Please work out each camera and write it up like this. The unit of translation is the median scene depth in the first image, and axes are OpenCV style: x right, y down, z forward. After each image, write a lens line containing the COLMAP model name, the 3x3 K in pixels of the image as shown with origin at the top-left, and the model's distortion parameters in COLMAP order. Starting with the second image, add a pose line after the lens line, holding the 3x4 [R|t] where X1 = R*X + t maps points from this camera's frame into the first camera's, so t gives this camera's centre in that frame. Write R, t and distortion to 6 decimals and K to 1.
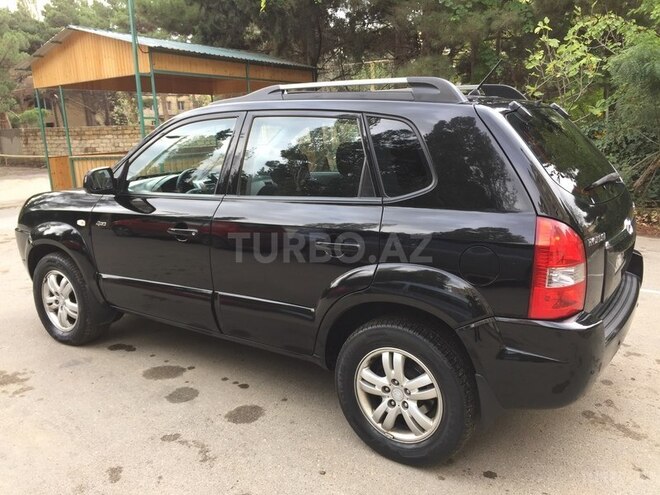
lens RADIAL K [[558.9, 0, 328.4], [0, 558.9, 244.9], [0, 0, 1]] dist [0.072284, -0.098089]
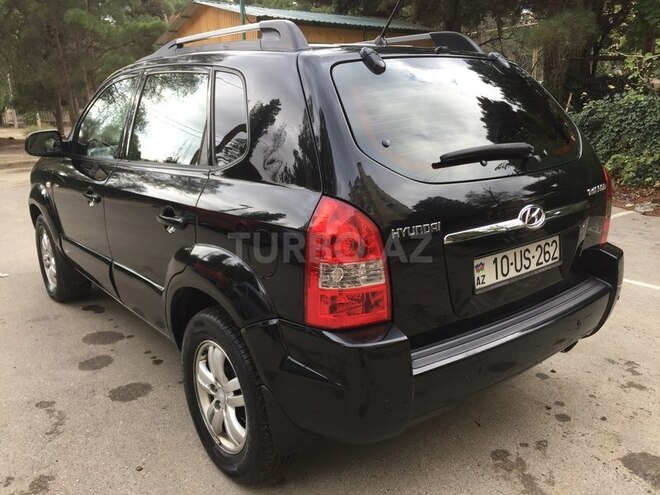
lens RADIAL K [[558.9, 0, 328.4], [0, 558.9, 244.9], [0, 0, 1]] dist [0.072284, -0.098089]
pose [[0.954240, 0.069412, -0.290875, 0.437660], [-0.055994, 0.996958, 0.054214, -0.017288], [0.293753, -0.035446, 0.955224, 0.197328]]
